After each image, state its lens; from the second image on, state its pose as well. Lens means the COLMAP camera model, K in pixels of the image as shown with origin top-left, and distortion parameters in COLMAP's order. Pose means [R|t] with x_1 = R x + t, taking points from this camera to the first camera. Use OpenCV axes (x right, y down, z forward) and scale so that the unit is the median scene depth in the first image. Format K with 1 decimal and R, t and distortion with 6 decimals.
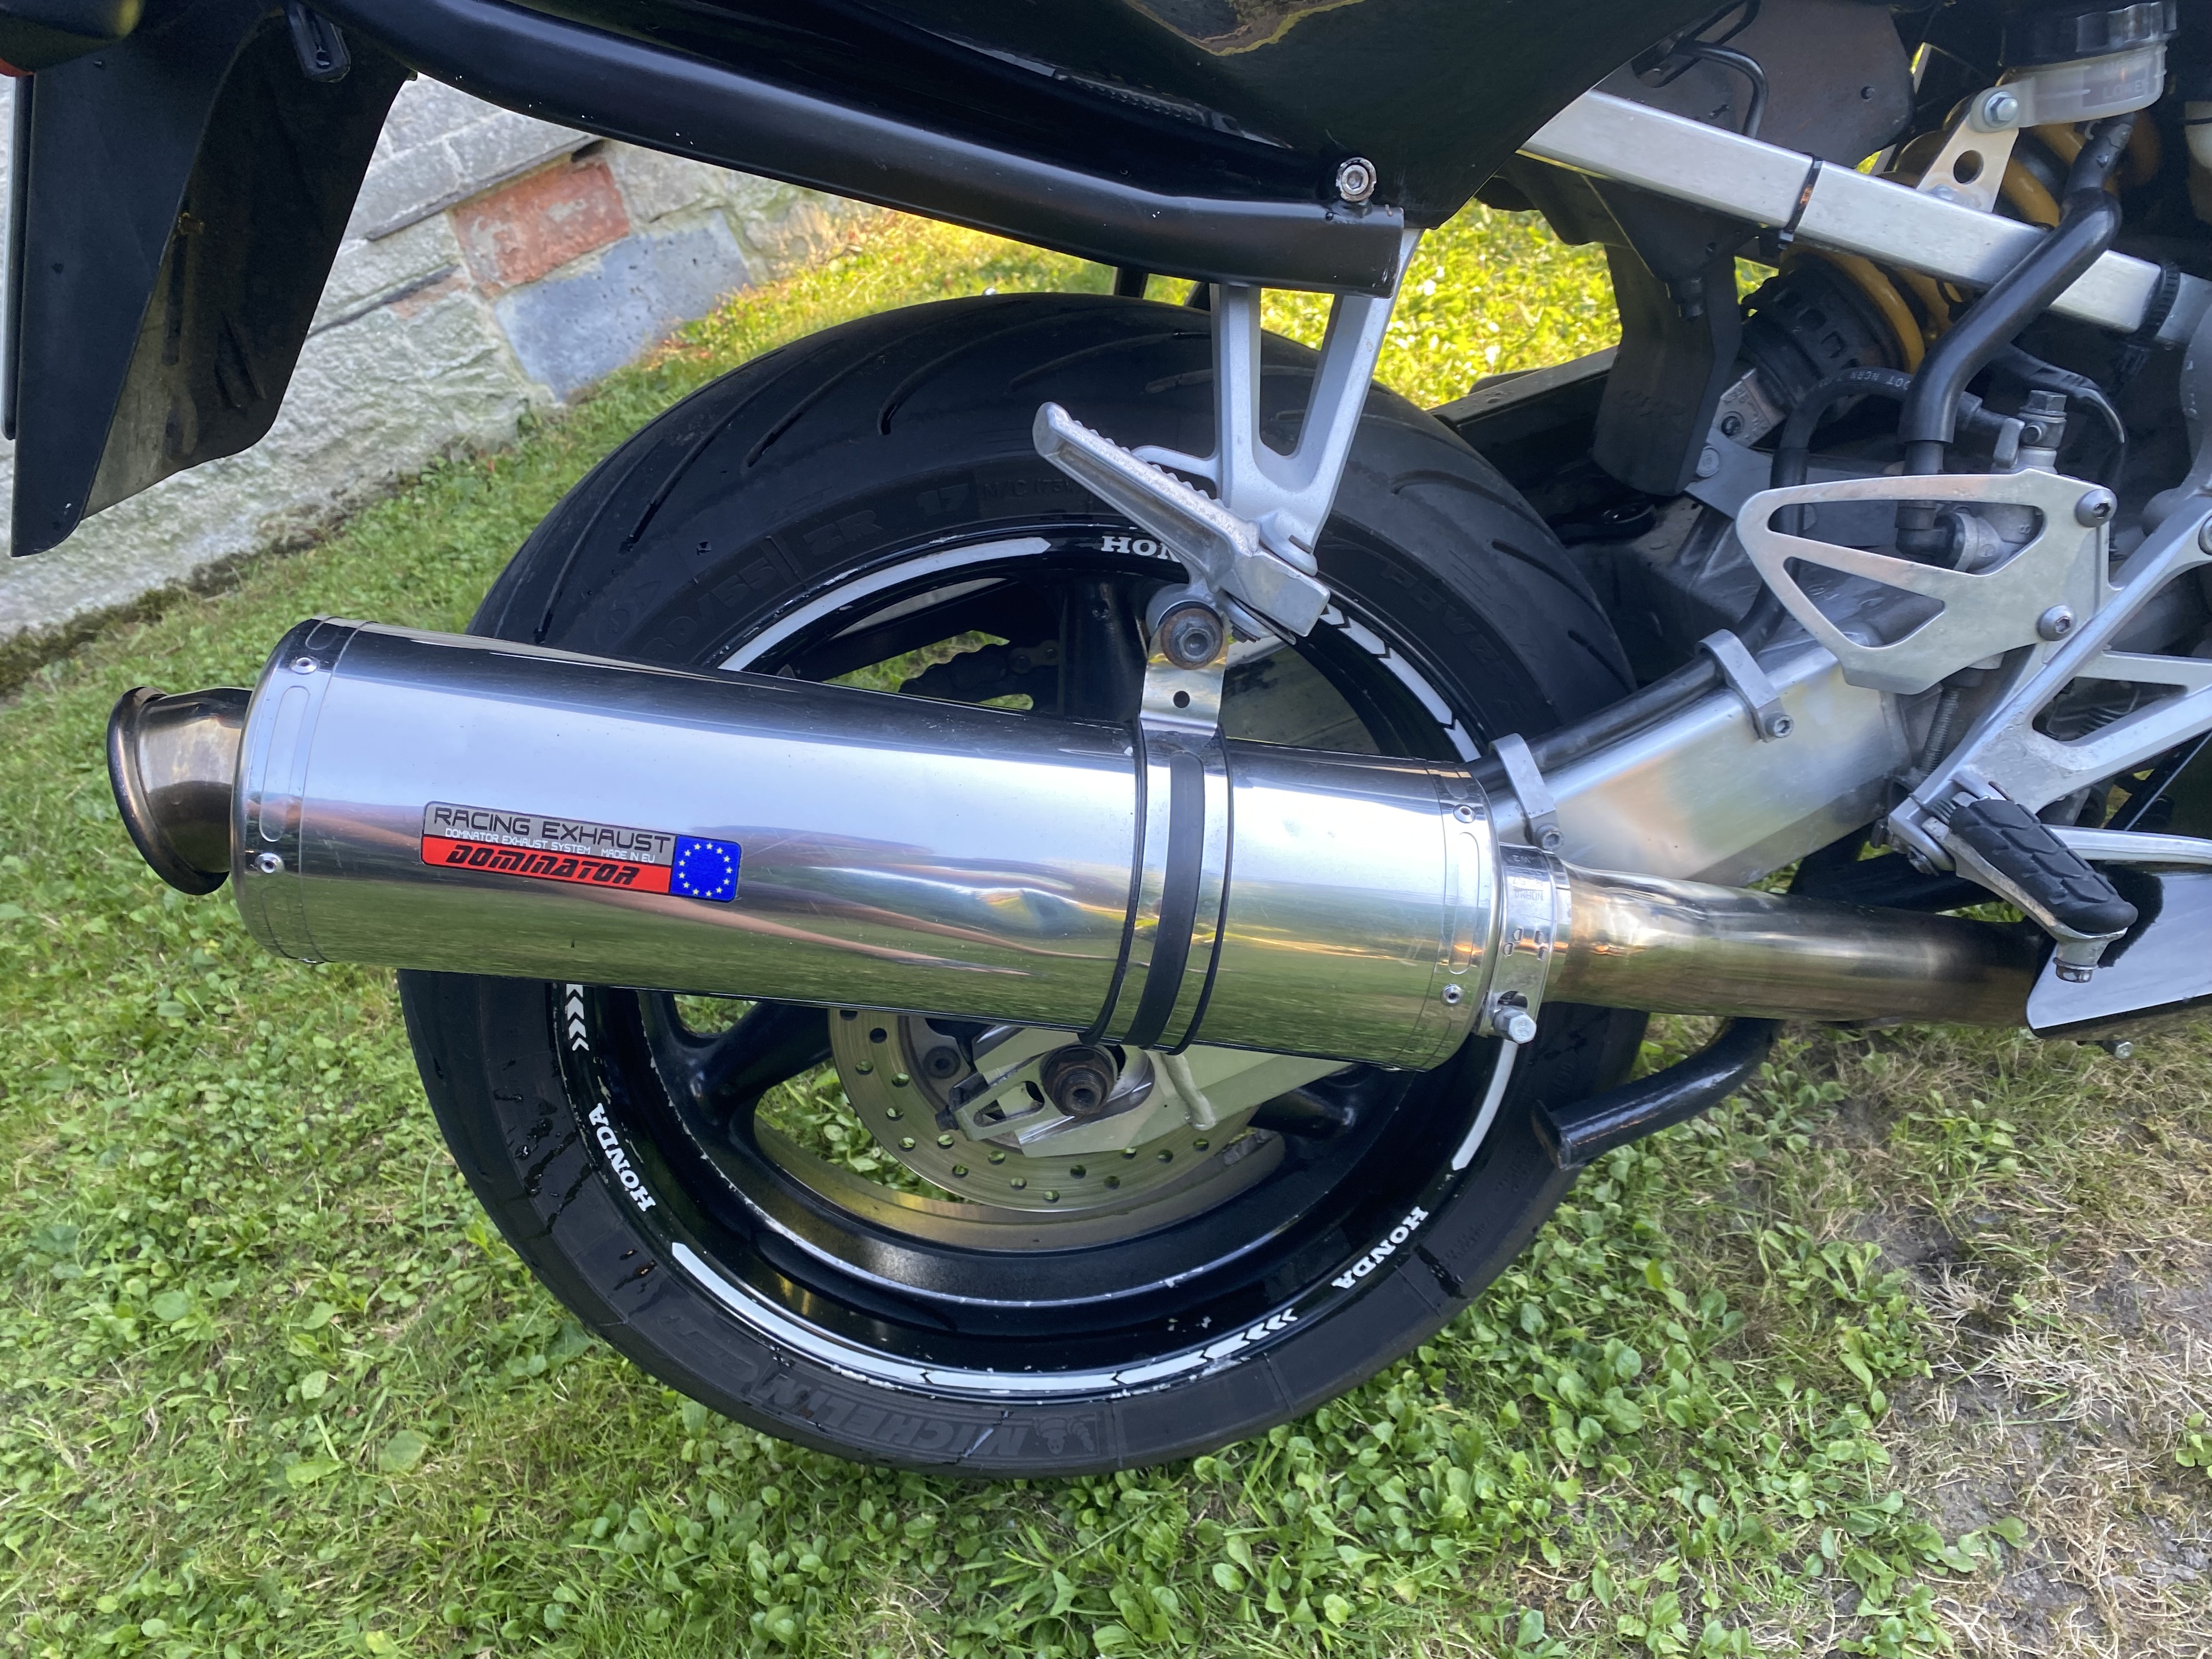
lens RADIAL K [[1684.3, 0, 1085.9], [0, 1684.3, 845.5], [0, 0, 1]] dist [0.019618, -0.016018]
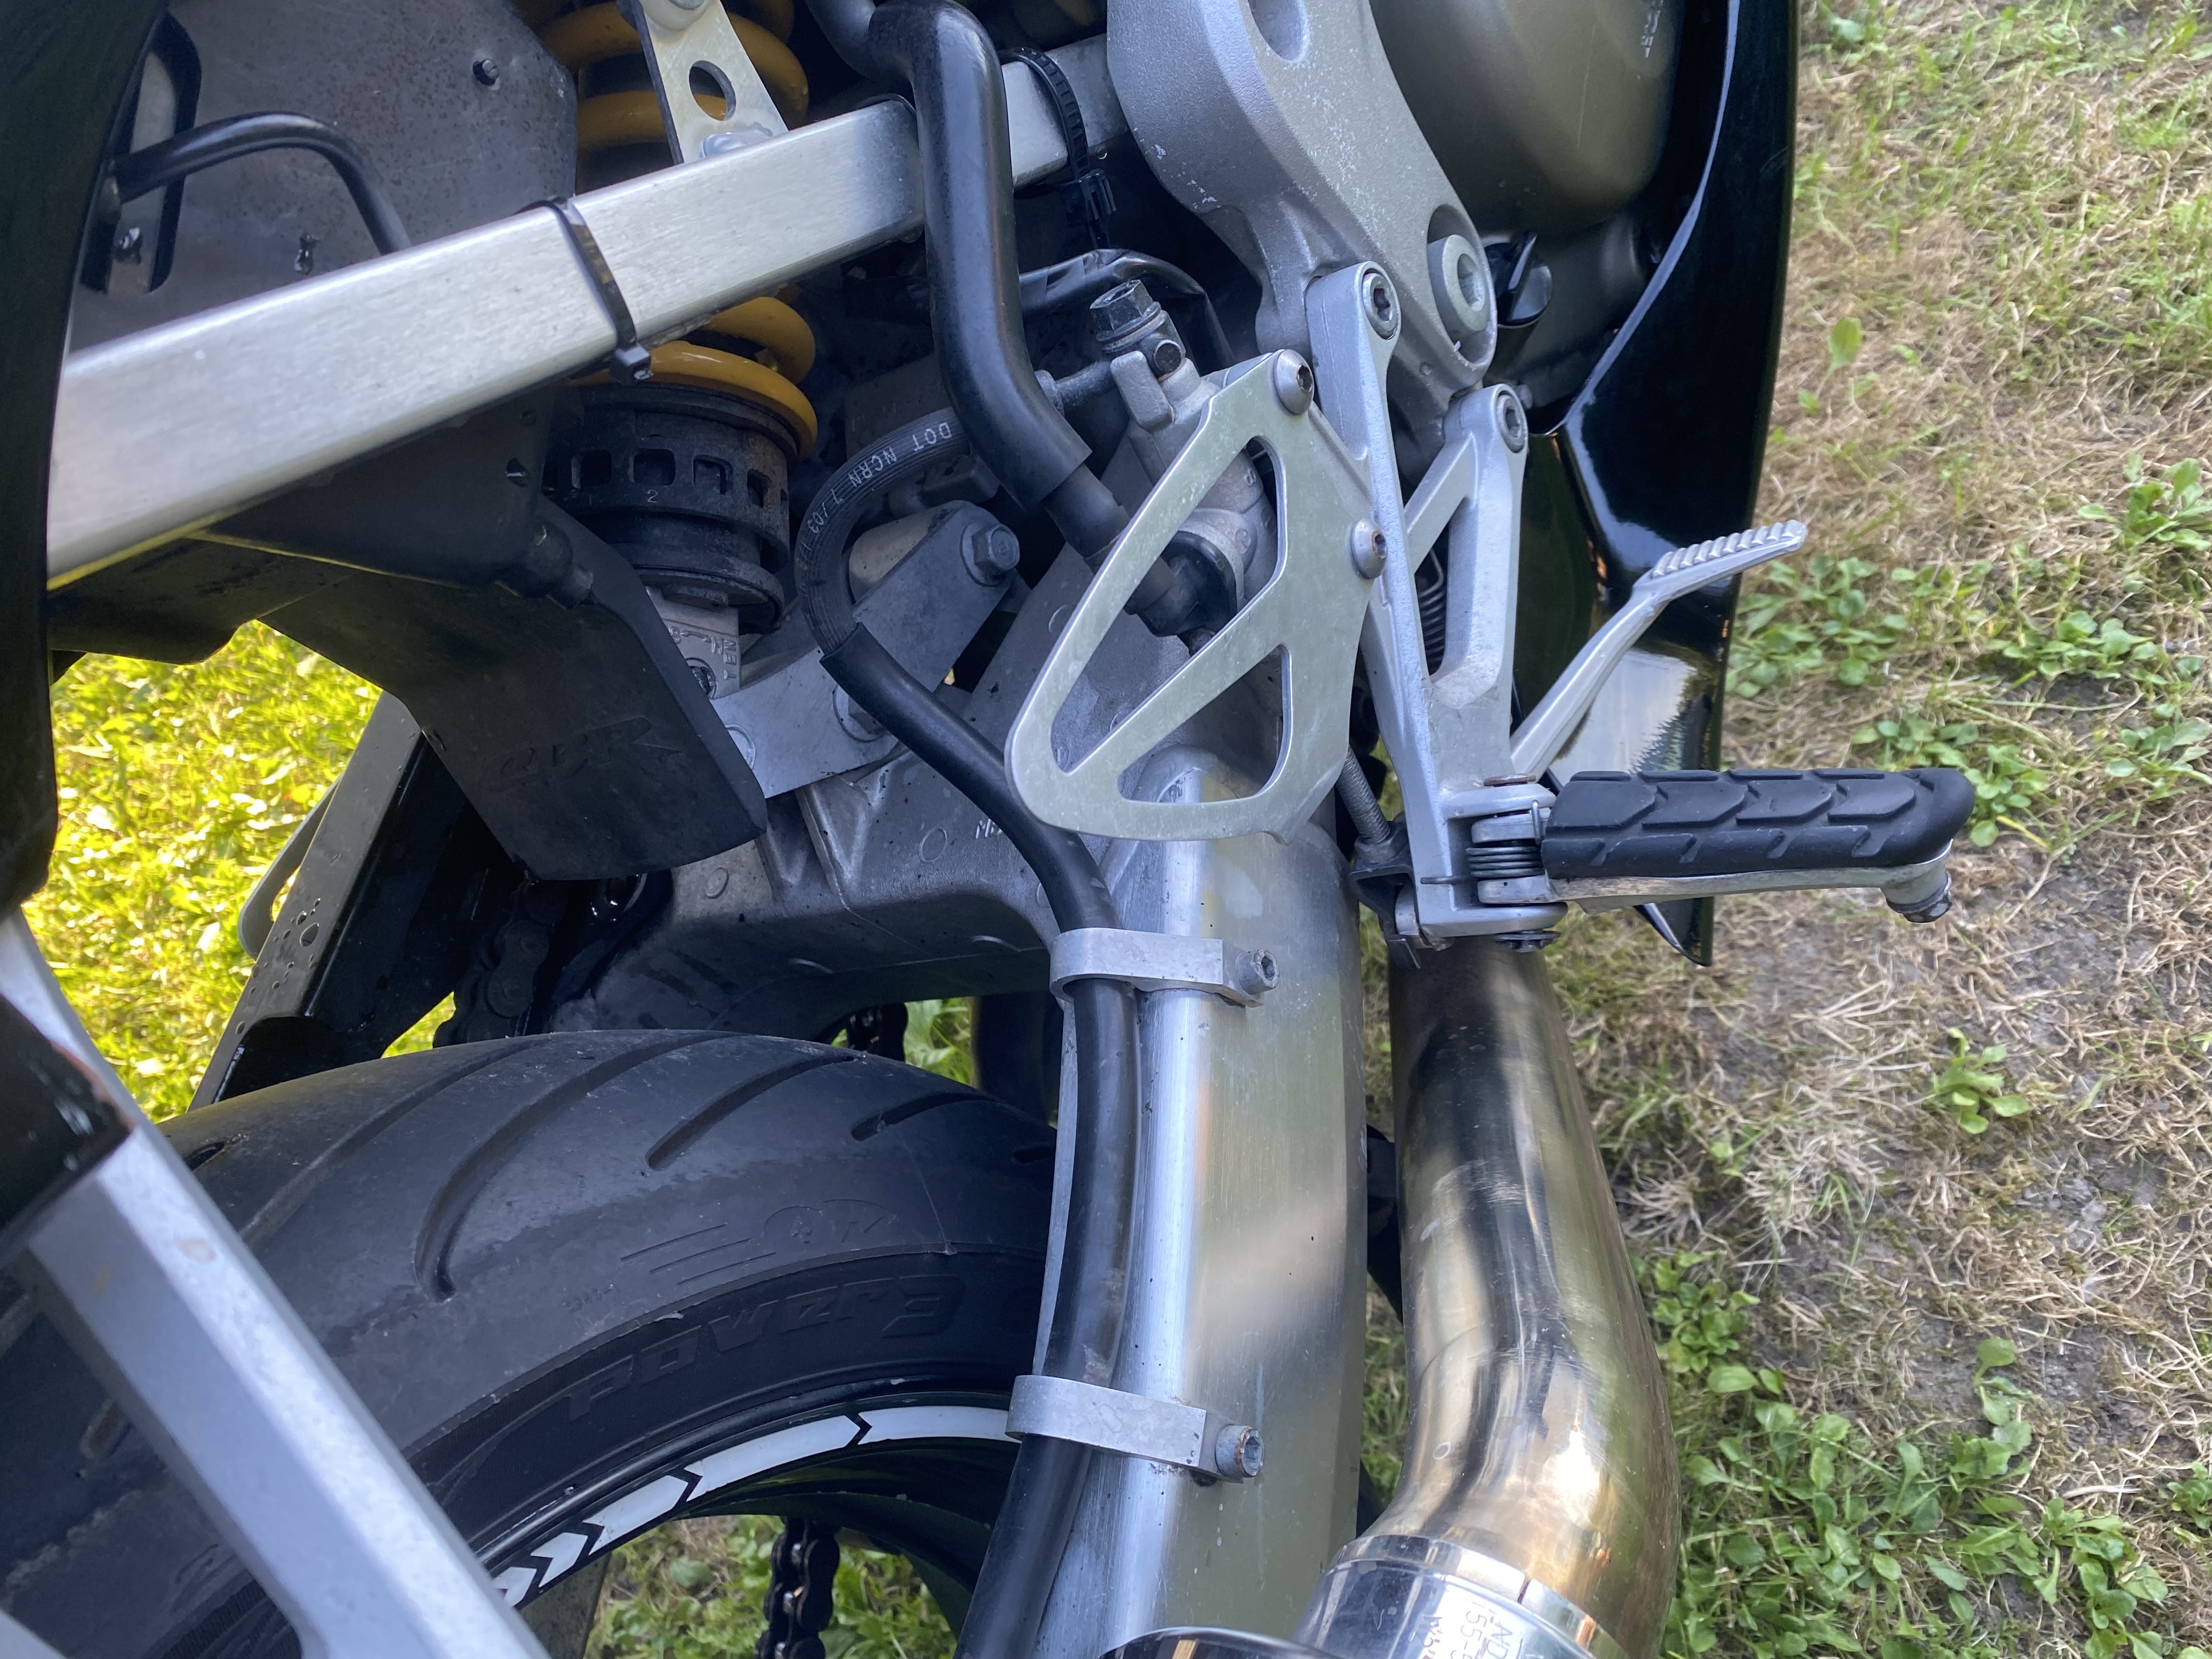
lens RADIAL K [[1684.3, 0, 1078.5], [0, 1684.3, 858.3], [0, 0, 1]] dist [0.019618, -0.016018]
pose [[0.470502, -0.711486, 0.521935, 0.113116], [0.758643, 0.628248, 0.172526, -0.232841], [-0.450654, 0.314788, 0.835356, 0.533500]]
